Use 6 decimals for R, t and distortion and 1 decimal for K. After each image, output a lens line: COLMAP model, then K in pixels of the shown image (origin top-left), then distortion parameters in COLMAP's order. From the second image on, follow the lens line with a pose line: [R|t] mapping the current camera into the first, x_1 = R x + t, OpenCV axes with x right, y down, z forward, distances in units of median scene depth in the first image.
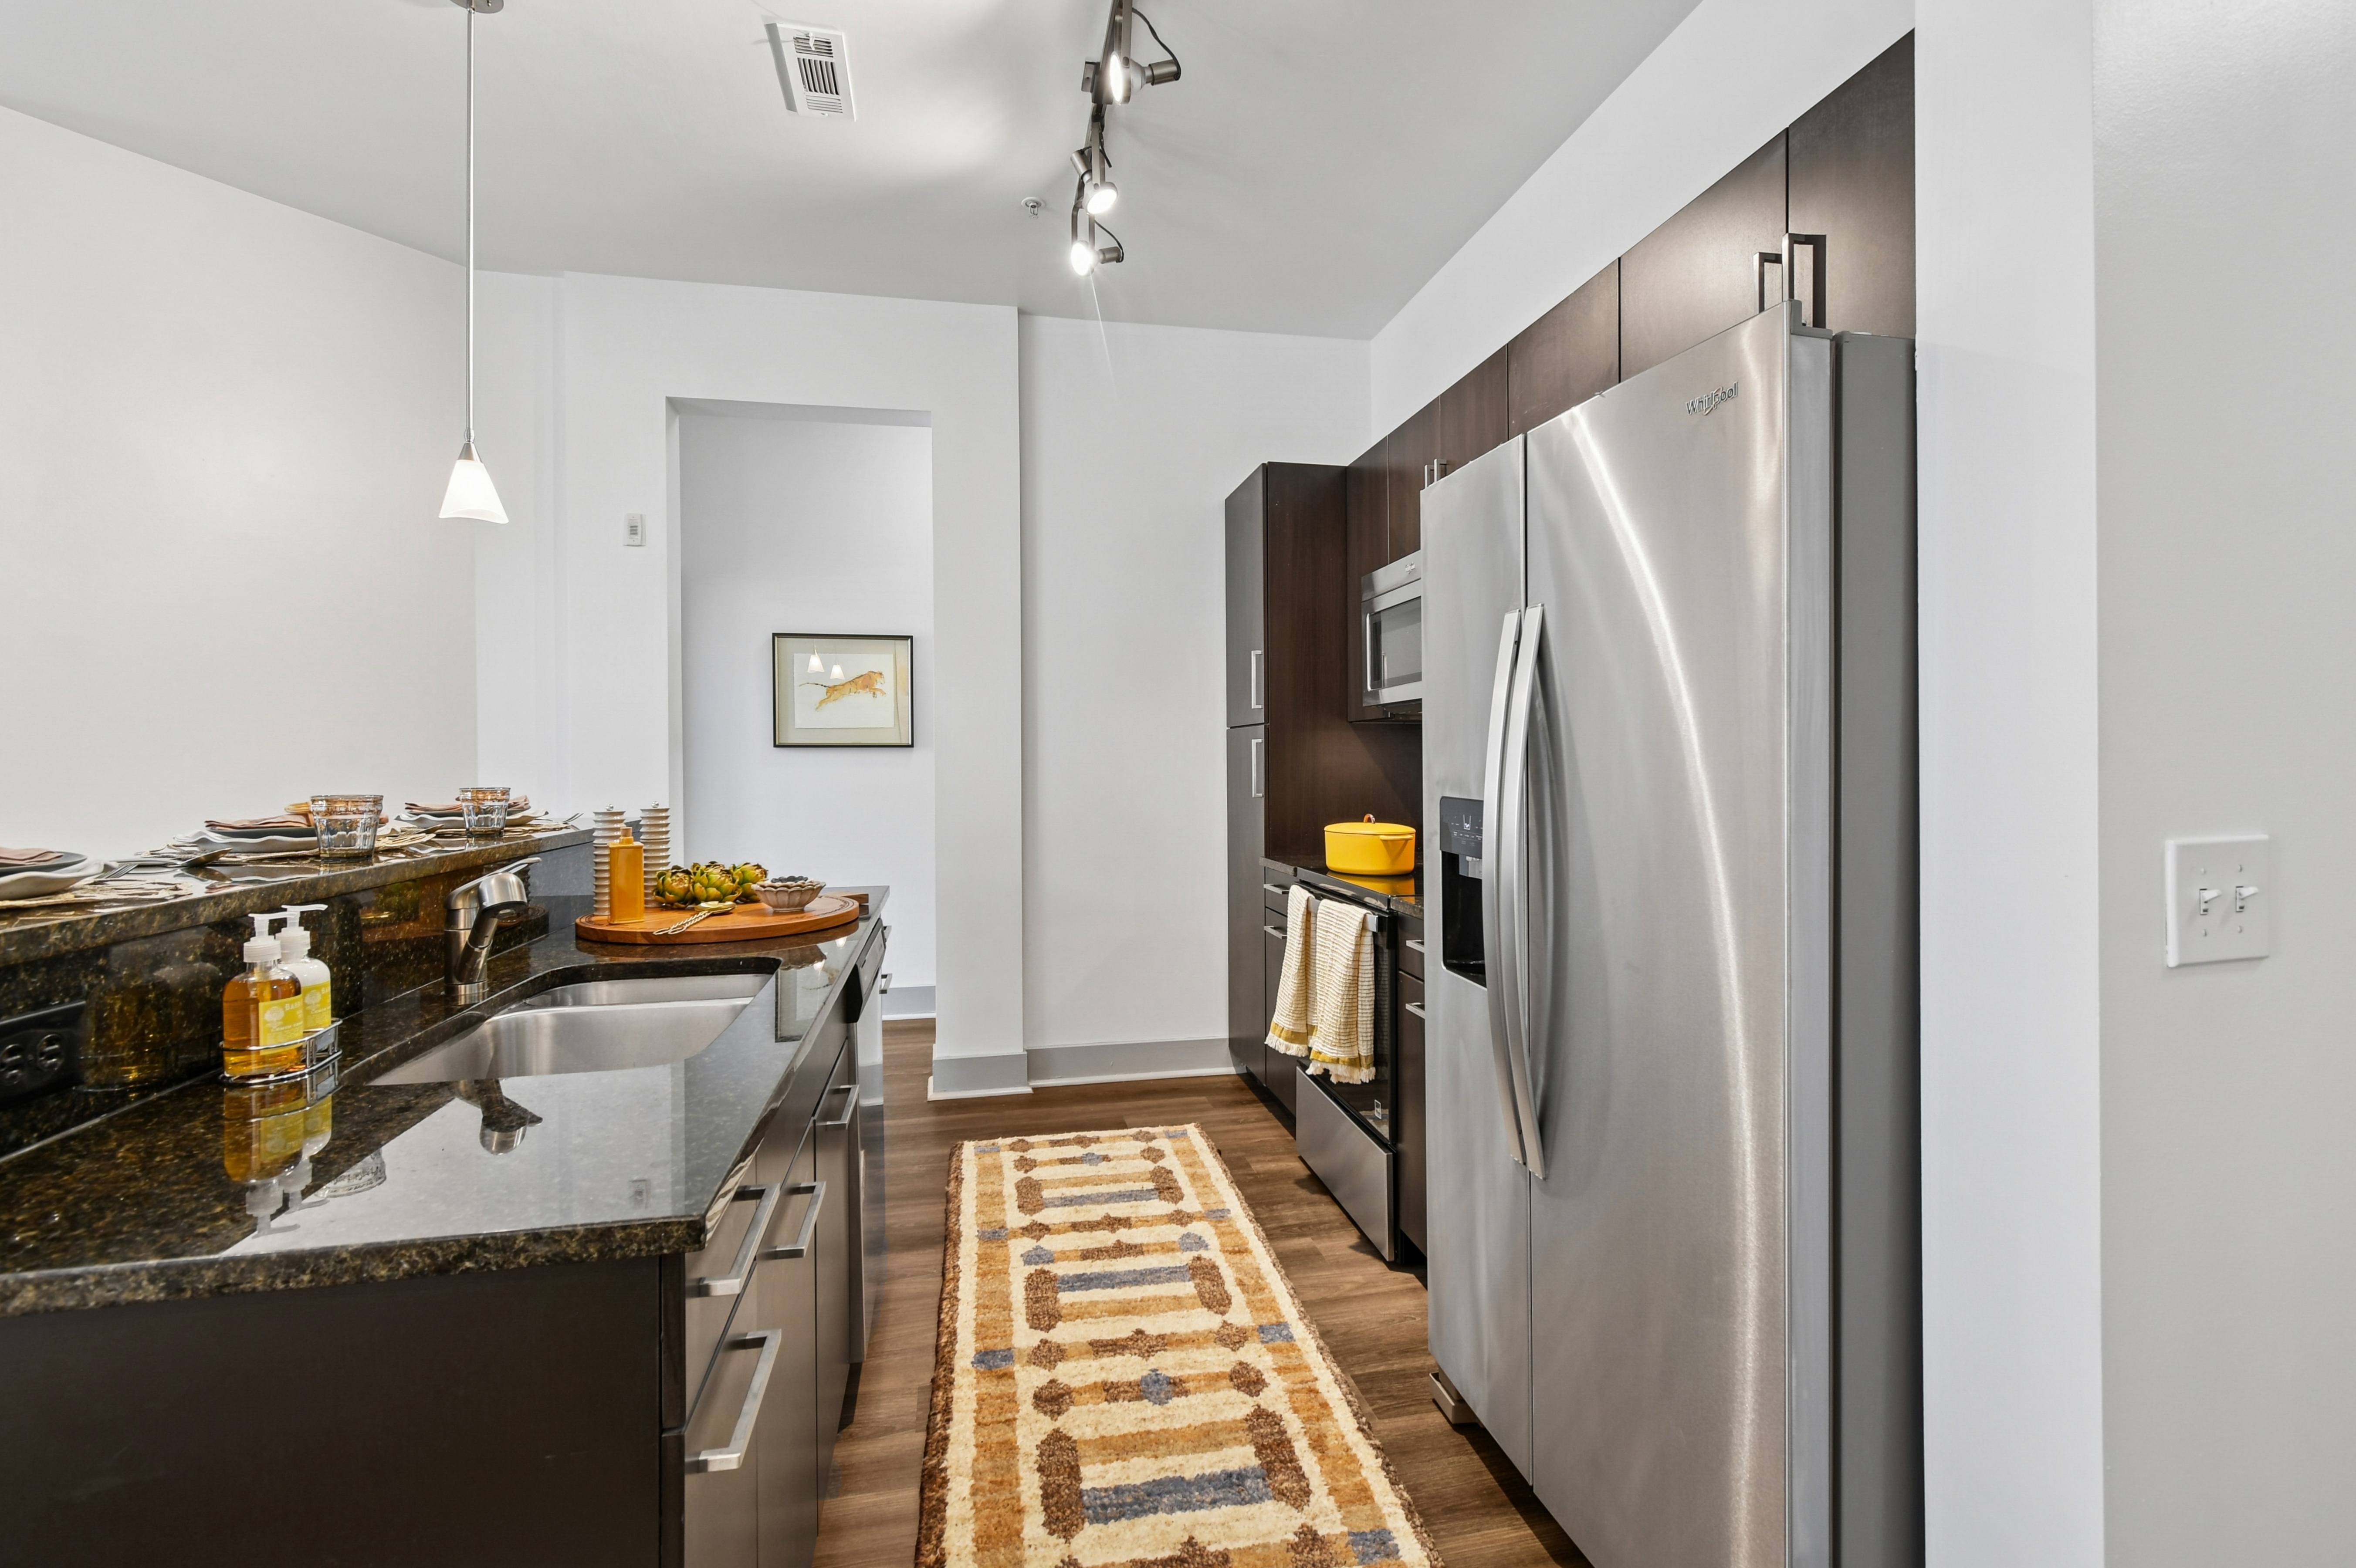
lens RADIAL K [[1059.6, 0, 1178.0], [0, 1059.6, 784.0], [0, 0, 1]] dist [0.010299, -0.000310]
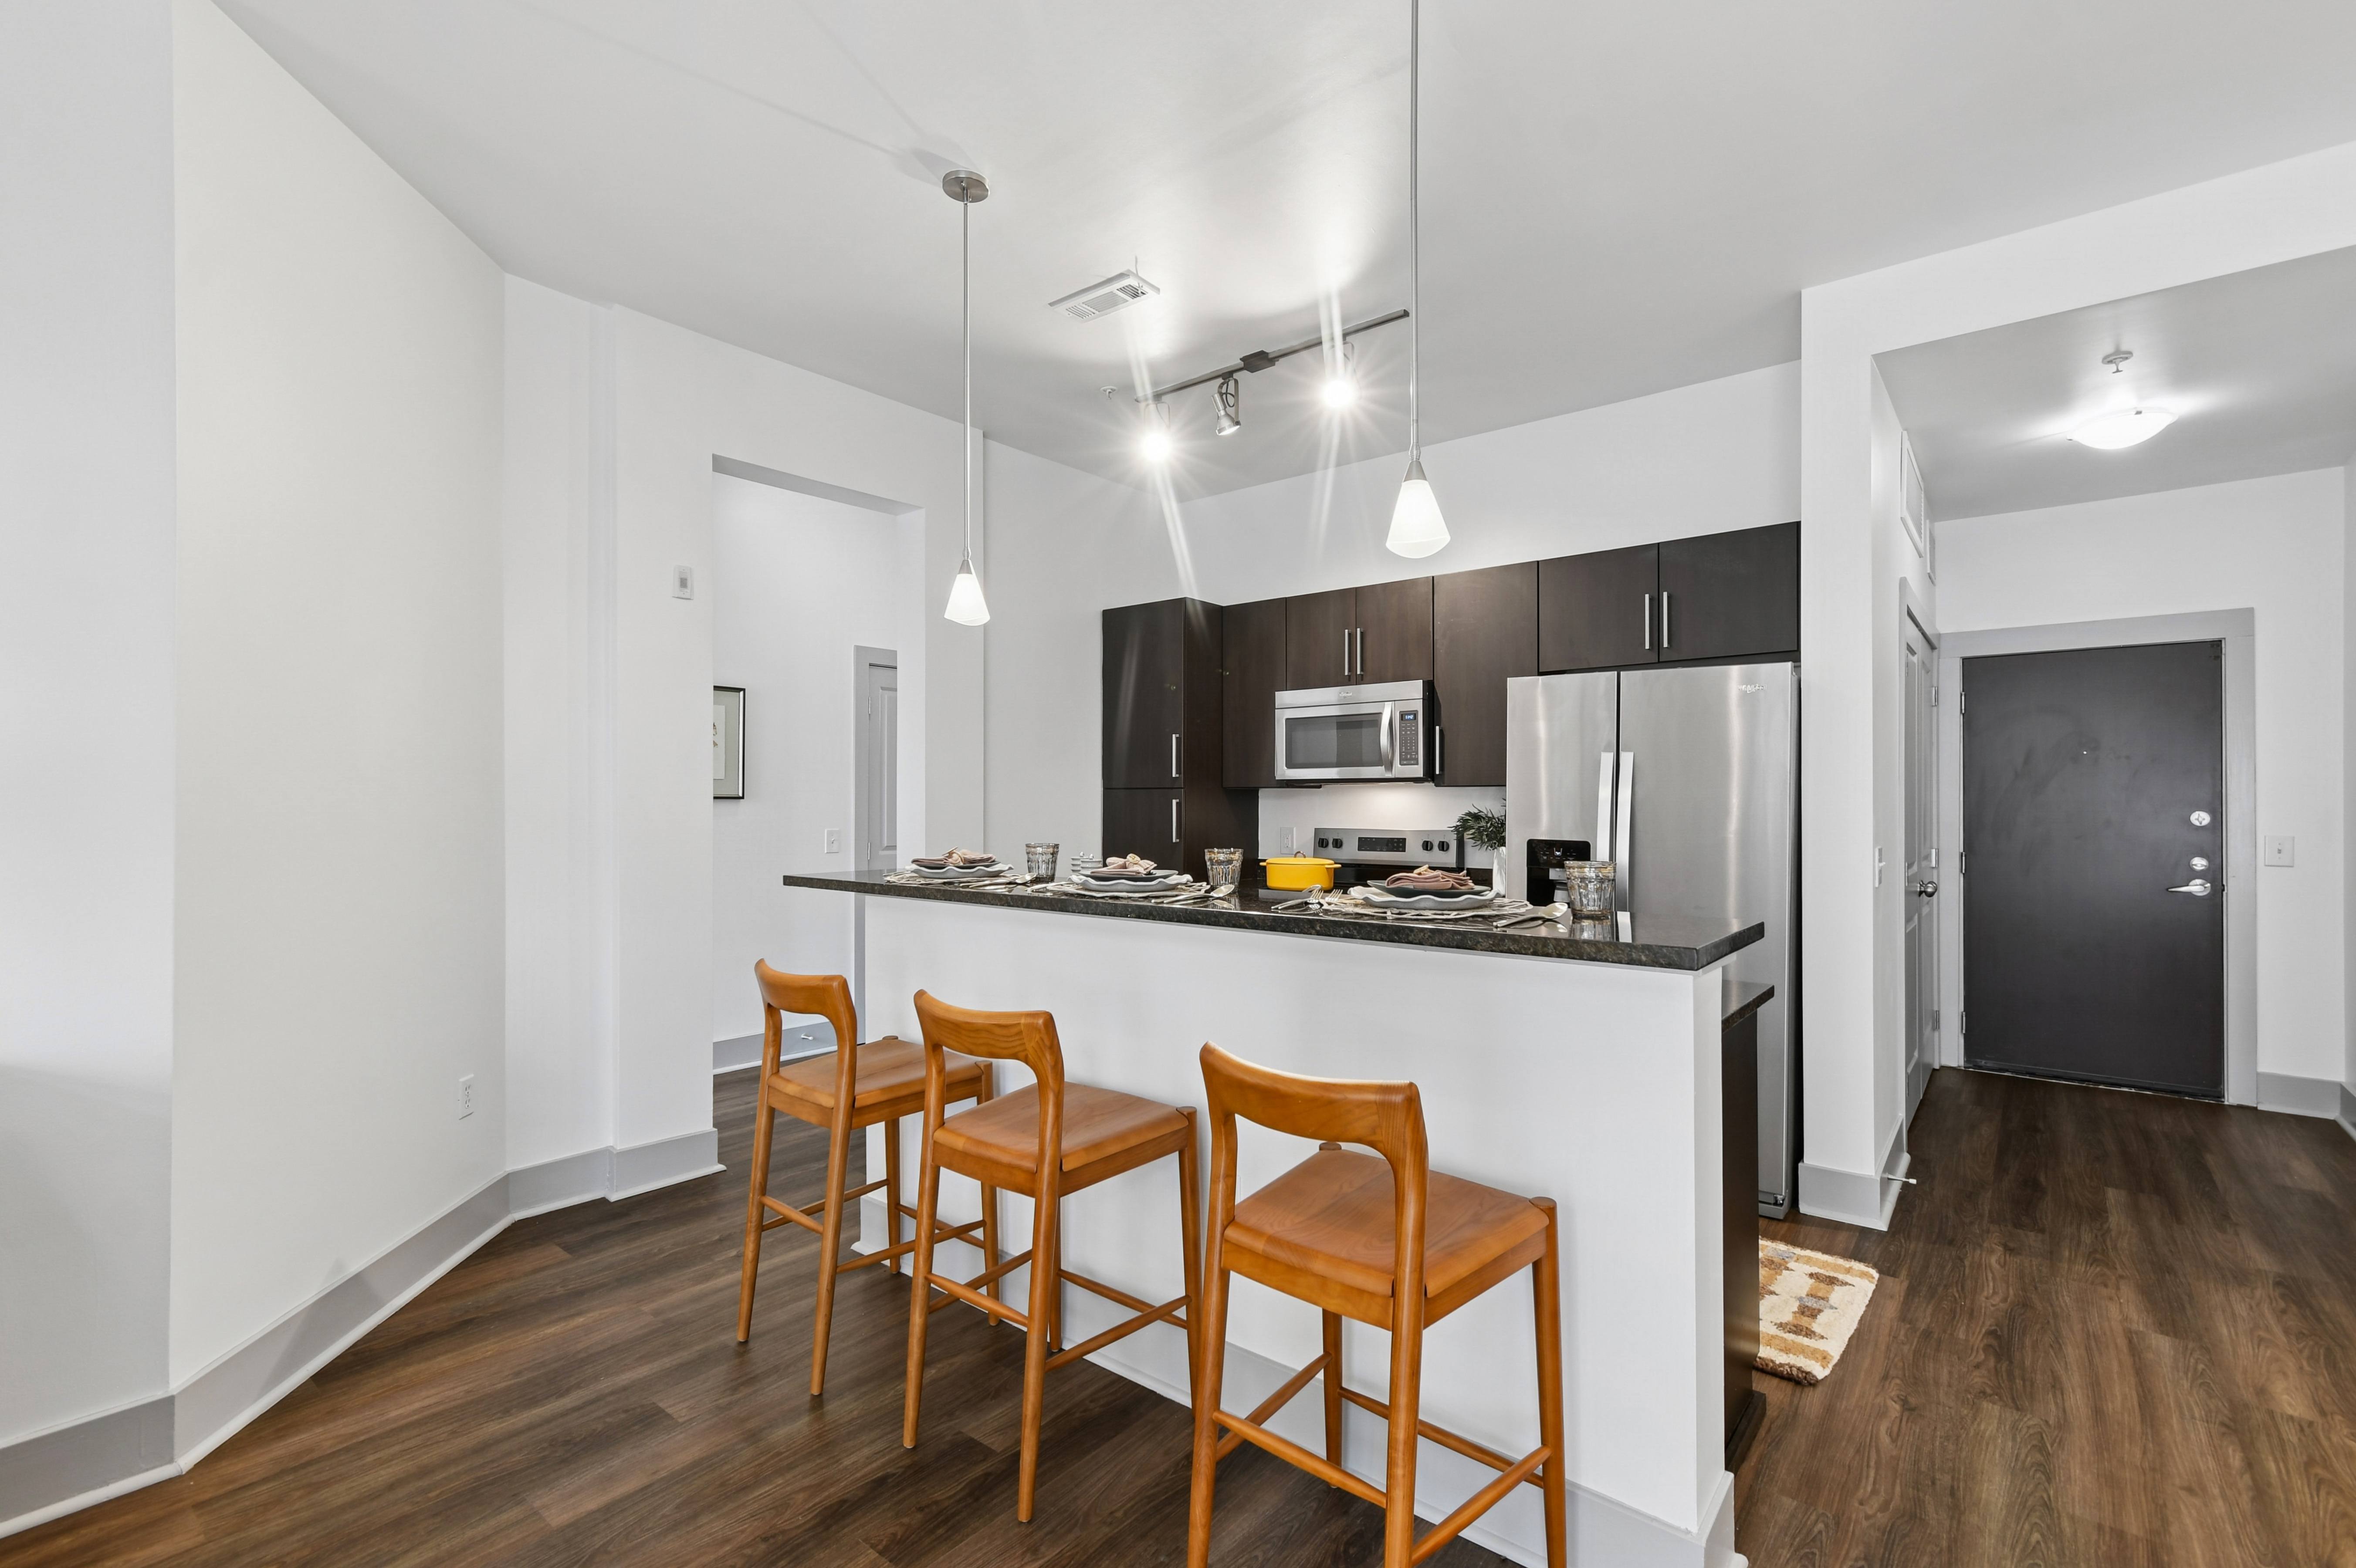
lens RADIAL K [[1059.6, 0, 1178.0], [0, 1059.6, 784.0], [0, 0, 1]] dist [0.010299, -0.000310]
pose [[0.758194, 0.009570, 0.651959, -0.814015], [0.011236, 0.999552, -0.027739, -0.021849], [-0.651932, 0.028357, 0.757747, -0.032969]]
